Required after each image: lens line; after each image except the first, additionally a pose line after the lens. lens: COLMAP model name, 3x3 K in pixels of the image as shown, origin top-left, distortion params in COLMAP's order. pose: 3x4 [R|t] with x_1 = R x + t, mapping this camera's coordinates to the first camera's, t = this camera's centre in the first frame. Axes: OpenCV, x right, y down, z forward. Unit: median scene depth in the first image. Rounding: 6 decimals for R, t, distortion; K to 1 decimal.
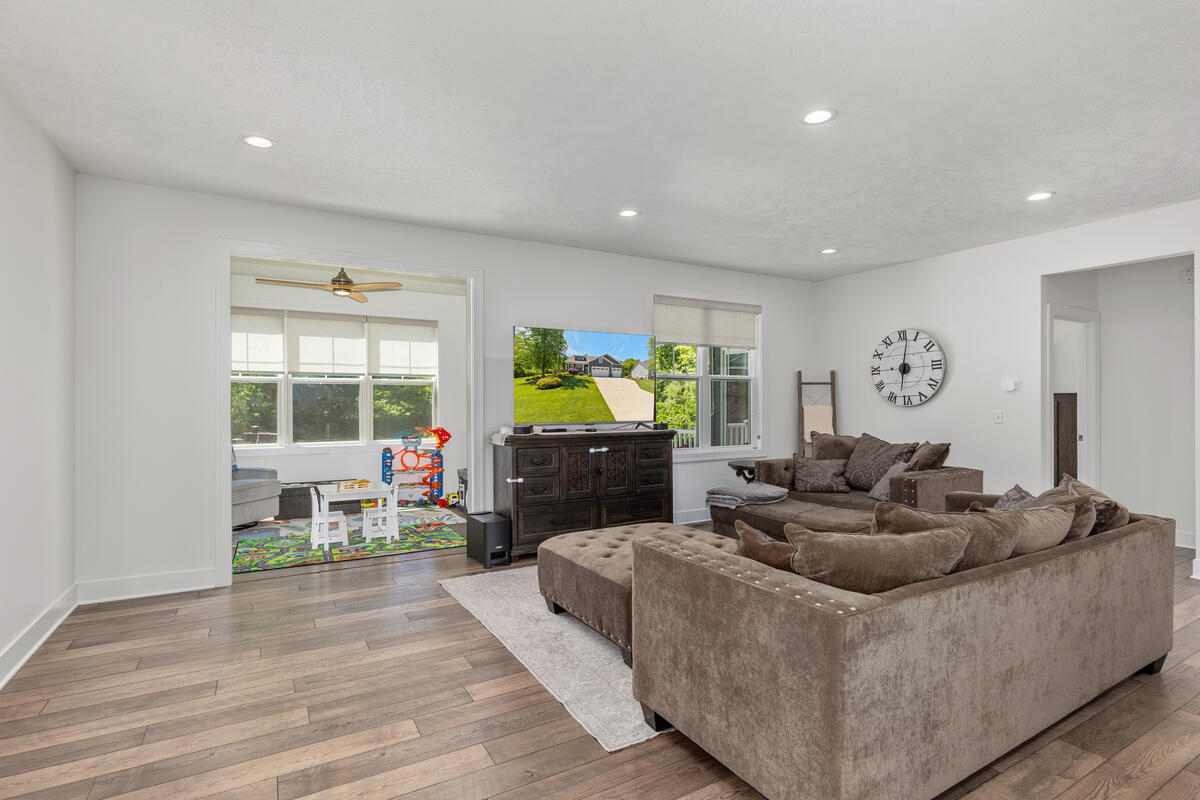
lens RADIAL K [[588.7, 0, 603.7], [0, 588.7, 406.1], [0, 0, 1]] dist [-0.005366, -0.000832]
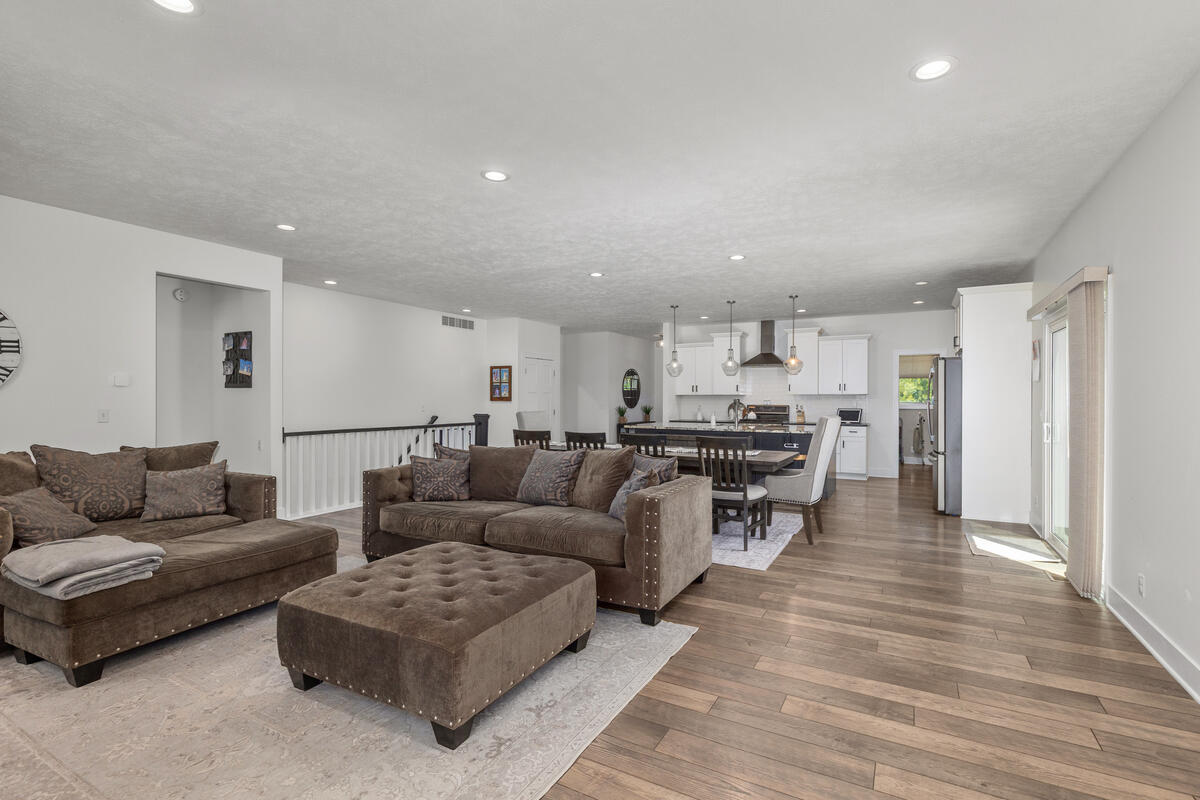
lens RADIAL K [[541.6, 0, 606.5], [0, 541.6, 395.6], [0, 0, 1]] dist [0.003146, 0.000176]
pose [[-0.507875, -0.002047, 0.861428, -1.009097], [0.002104, 0.999991, 0.003617, -0.026365], [-0.861428, 0.003649, -0.507866, 1.779510]]
